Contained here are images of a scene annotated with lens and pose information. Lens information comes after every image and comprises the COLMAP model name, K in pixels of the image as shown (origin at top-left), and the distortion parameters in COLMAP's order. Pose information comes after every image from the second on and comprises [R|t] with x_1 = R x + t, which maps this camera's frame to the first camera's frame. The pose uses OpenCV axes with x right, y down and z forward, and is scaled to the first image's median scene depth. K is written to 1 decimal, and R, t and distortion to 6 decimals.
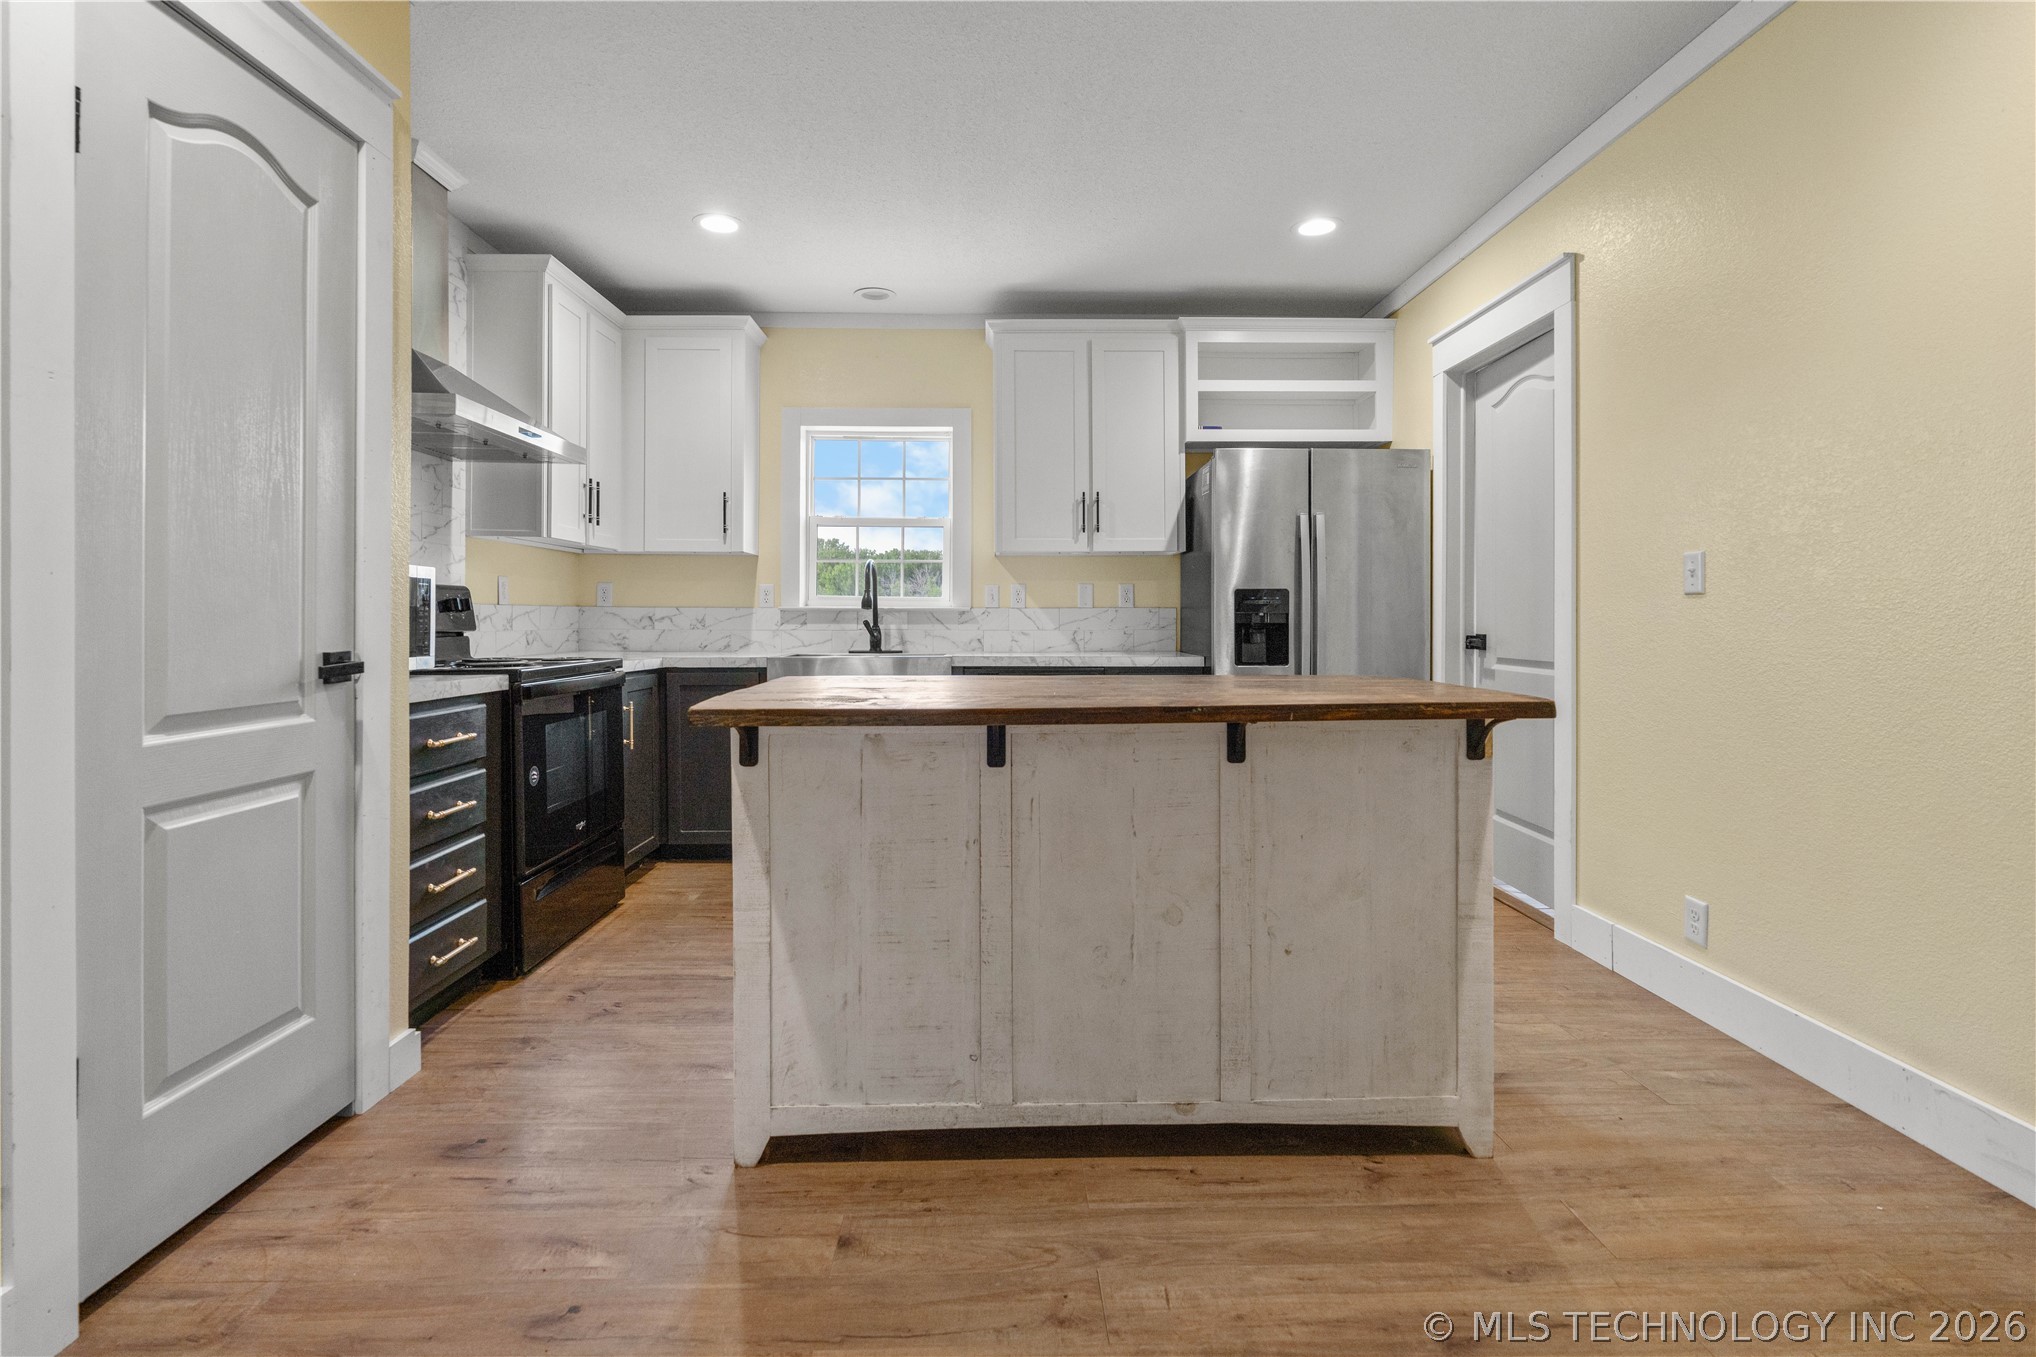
lens RADIAL K [[938.1, 0, 1014.6], [0, 938.1, 619.4], [0, 0, 1]] dist [-0.012236, 0.000578]
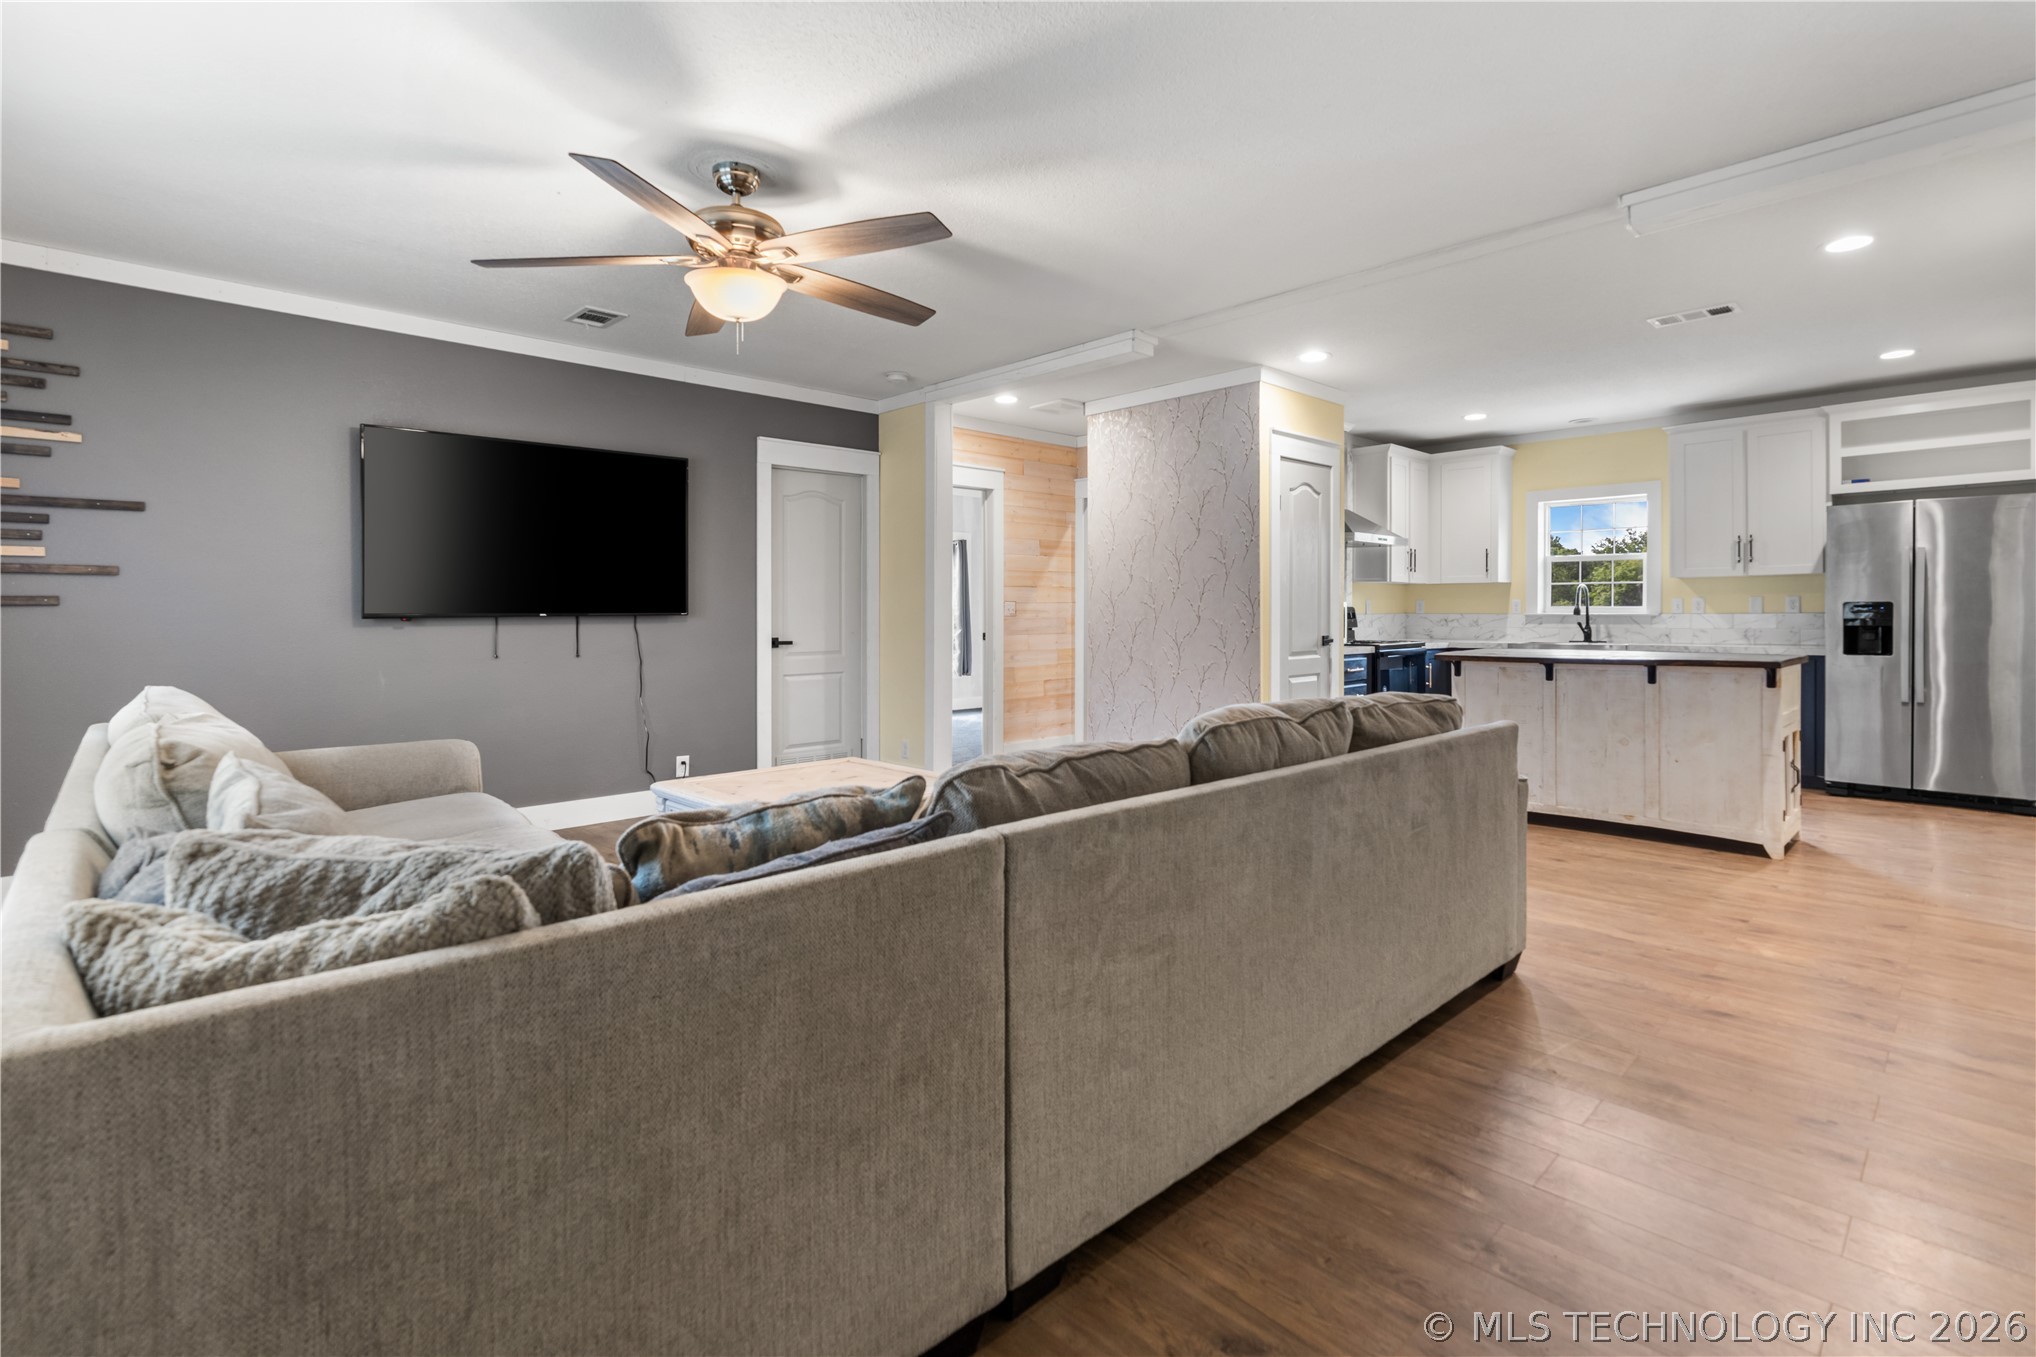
lens RADIAL K [[951.5, 0, 1037.3], [0, 951.5, 626.8], [0, 0, 1]] dist [-0.000301, 0.000581]
pose [[0.686872, 0.006888, -0.726746, 0.410479], [0.004760, 0.999891, 0.013975, -0.018916], [0.726763, -0.013058, 0.686764, -0.840298]]
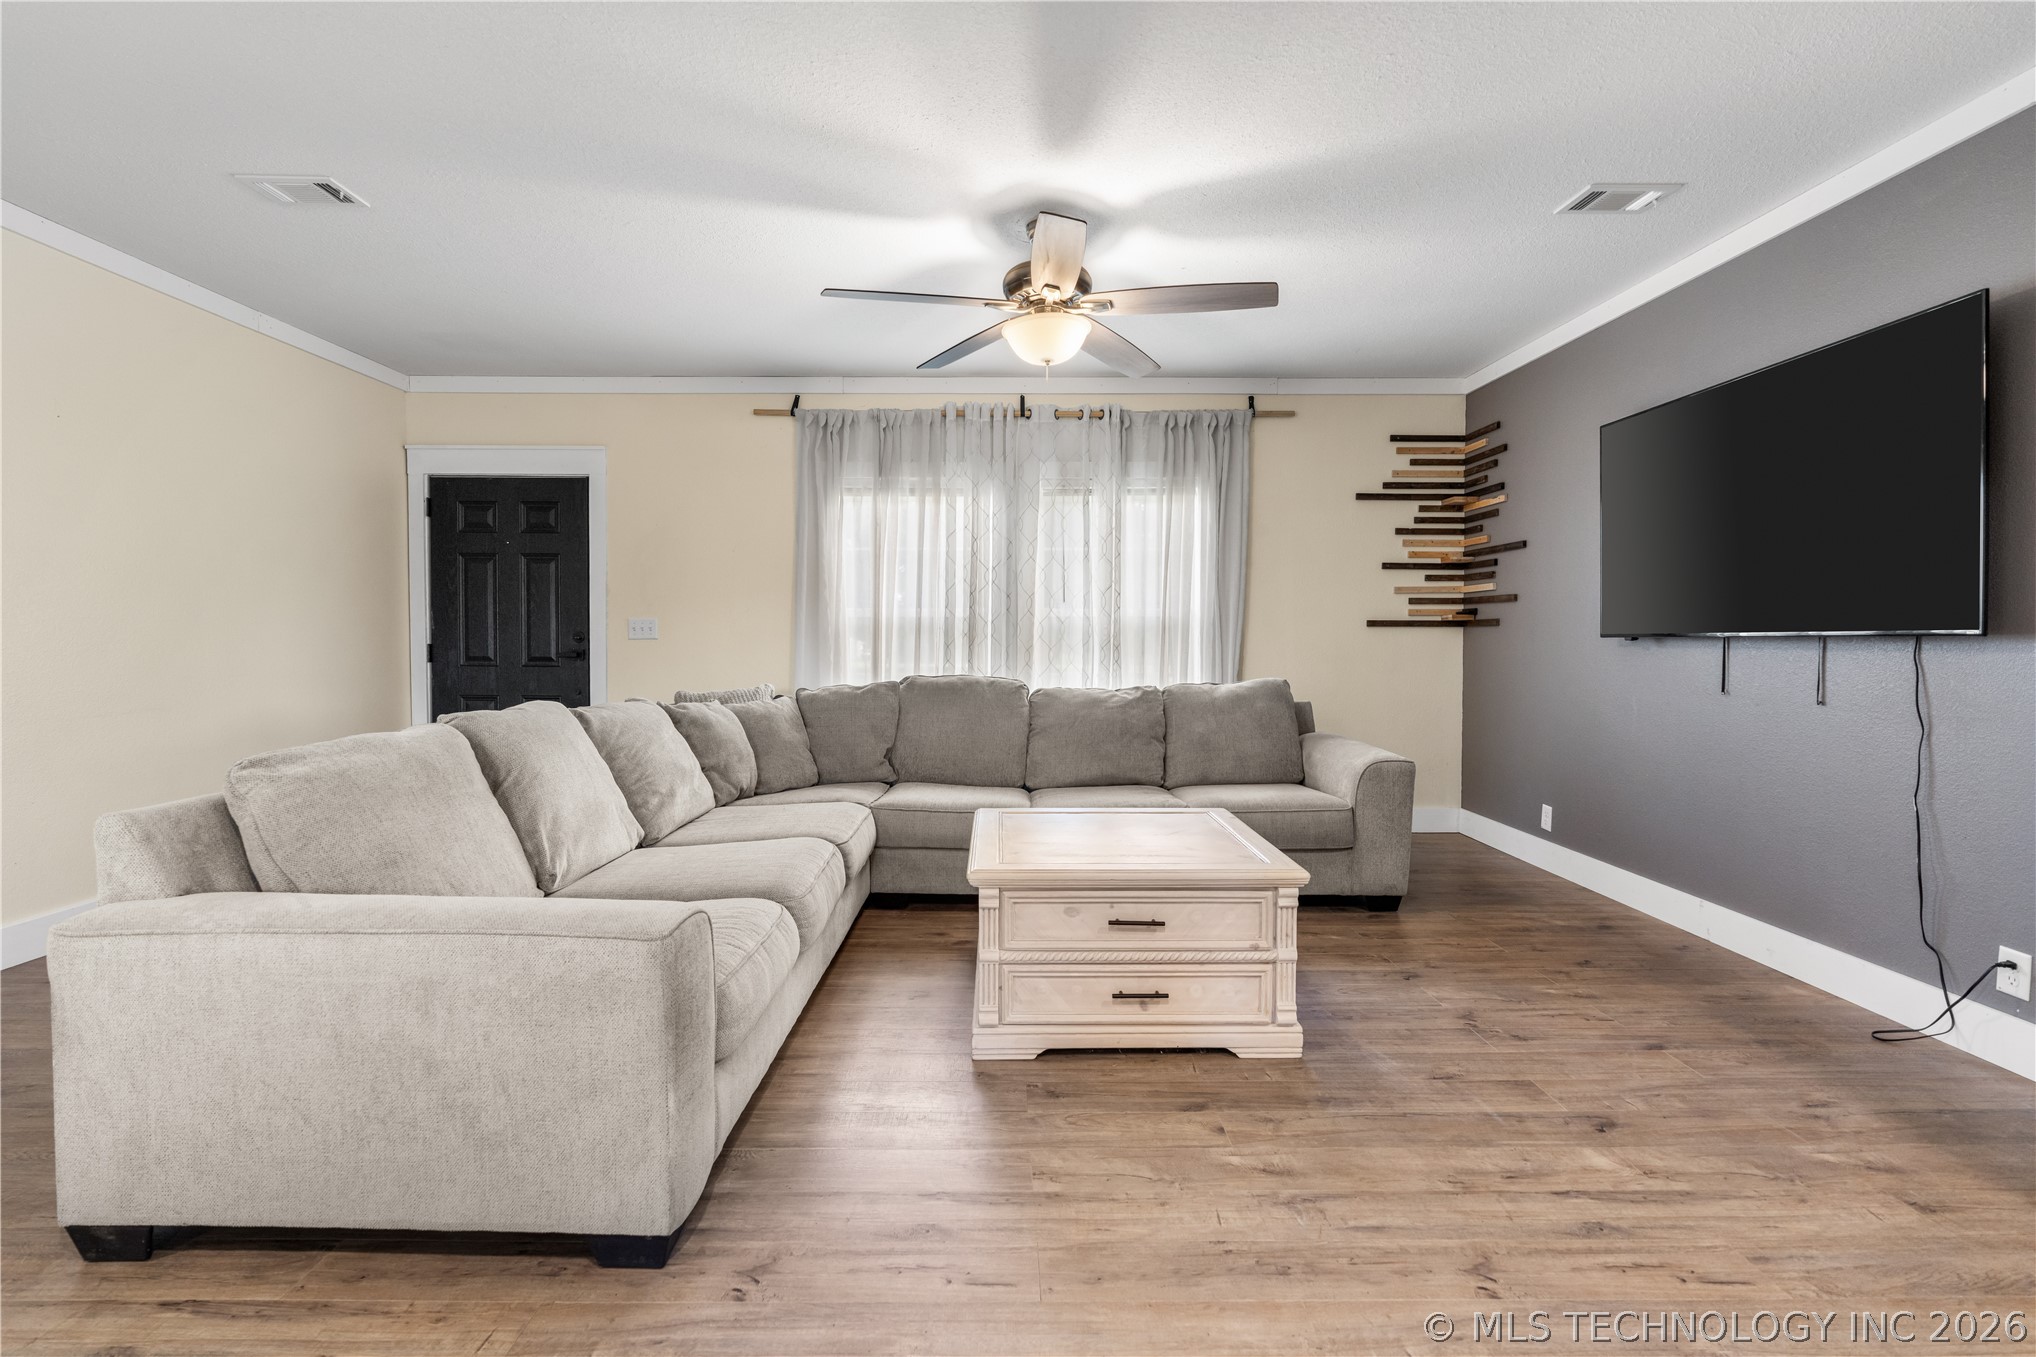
lens RADIAL K [[935.3, 0, 1007.4], [0, 935.3, 667.3], [0, 0, 1]] dist [-0.008486, 0.000486]
pose [[-0.999890, -0.002553, 0.014635, -0.251813], [-0.002035, 0.999377, 0.035242, -0.018527], [-0.014716, 0.035208, -0.999272, 0.268580]]
